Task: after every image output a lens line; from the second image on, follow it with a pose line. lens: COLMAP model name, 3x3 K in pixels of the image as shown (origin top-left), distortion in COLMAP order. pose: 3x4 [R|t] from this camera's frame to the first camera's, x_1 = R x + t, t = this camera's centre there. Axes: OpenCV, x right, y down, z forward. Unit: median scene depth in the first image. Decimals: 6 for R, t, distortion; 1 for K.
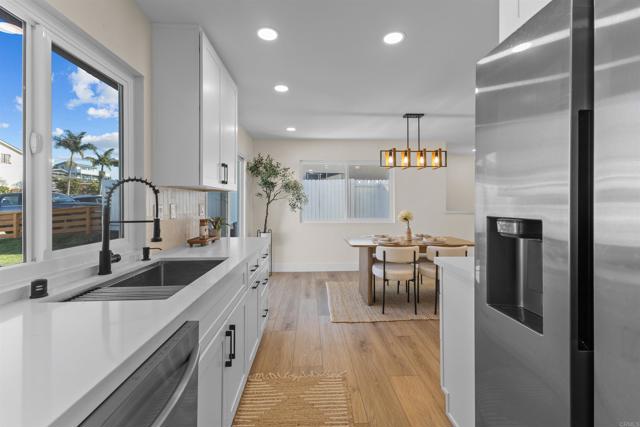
lens RADIAL K [[277.7, 0, 324.4], [0, 277.7, 203.5], [0, 0, 1]] dist [0.004114, 0.000062]
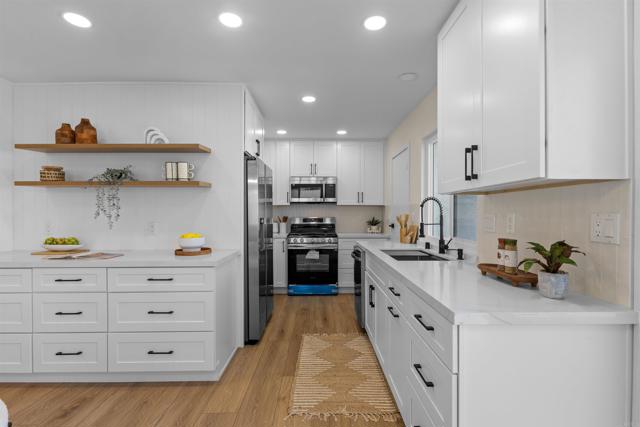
lens RADIAL K [[299.9, 0, 321.0], [0, 299.9, 213.4], [0, 0, 1]] dist [0.001386, -0.000241]
pose [[-0.998748, 0.001766, 0.049996, -0.042100], [0.001915, 0.999994, 0.002935, 0.001600], [-0.049991, 0.003027, -0.998745, 1.060306]]
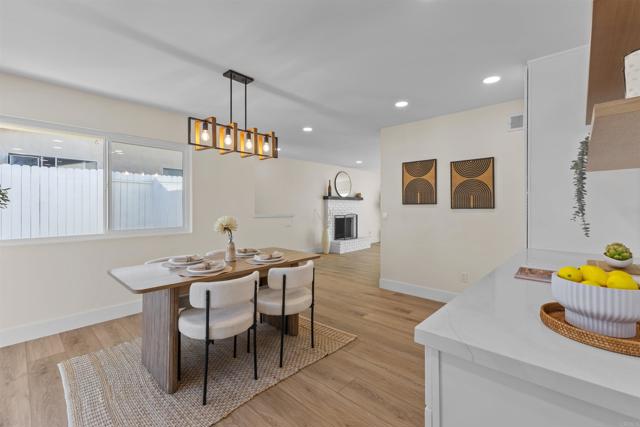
lens RADIAL K [[278.6, 0, 320.6], [0, 278.6, 204.5], [0, 0, 1]] dist [0.005023, 0.000473]
pose [[0.717278, 0.004943, 0.696770, -0.012050], [-0.001251, 0.999982, -0.005807, 0.000796], [-0.696786, 0.003293, 0.717271, 0.379566]]
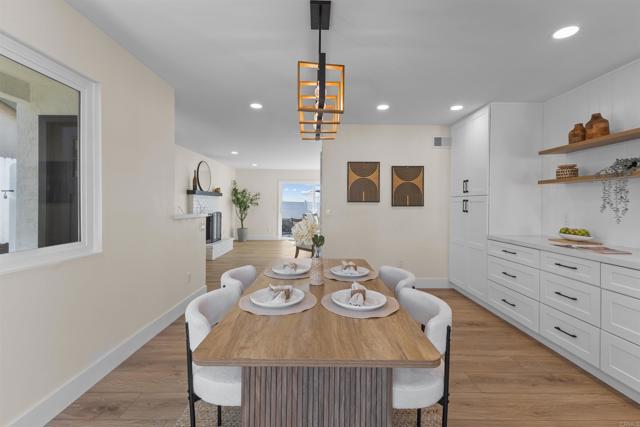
lens RADIAL K [[278.6, 0, 320.6], [0, 278.6, 204.5], [0, 0, 1]] dist [0.005023, 0.000473]
pose [[0.050836, -0.001148, 0.998706, -0.156531], [-0.009300, 0.999955, 0.001623, 0.002507], [-0.998664, -0.009371, 0.050823, 1.003017]]
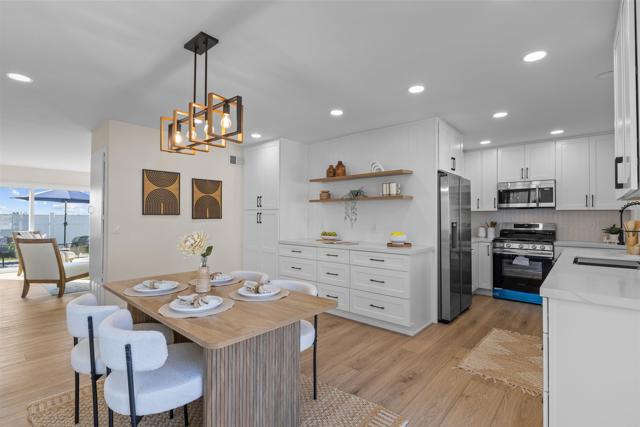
lens RADIAL K [[299.9, 0, 321.0], [0, 299.9, 213.4], [0, 0, 1]] dist [0.001386, -0.000241]
pose [[-0.711105, 0.007494, 0.703046, -0.226791], [-0.002669, 0.999907, -0.013358, 0.001259], [-0.703081, -0.011375, -0.711019, 1.269870]]
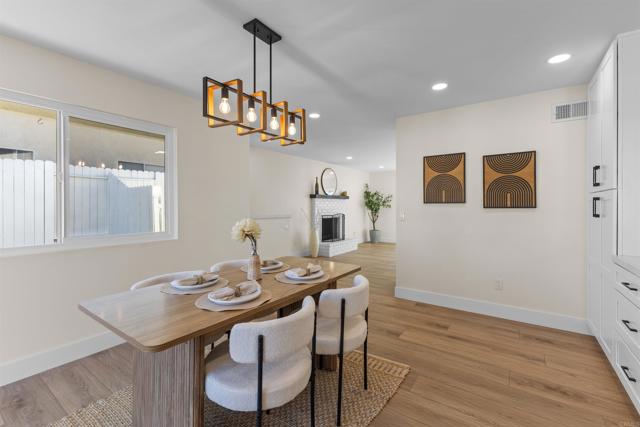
lens RADIAL K [[282.0, 0, 317.7], [0, 282.0, 205.0], [0, 0, 1]] dist [0.004863, -0.000956]
pose [[0.625363, 0.001730, 0.780332, -0.021542], [-0.001013, 0.999998, -0.001406, 0.001154], [-0.780333, 0.000088, 0.625364, 0.616577]]
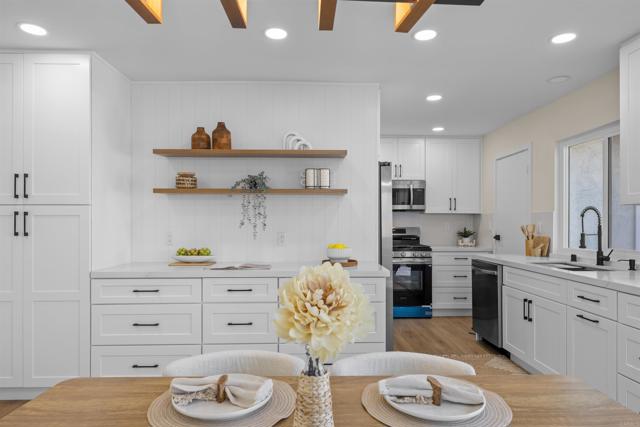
lens RADIAL K [[406.3, 0, 319.9], [0, 406.3, 219.0], [0, 0, 1]] dist [0.006592, 0.001123]
pose [[-0.999398, -0.000661, 0.034680, 0.300227], [-0.000851, 0.999985, -0.005487, -0.000594], [-0.034676, -0.005513, -0.999383, 1.278772]]
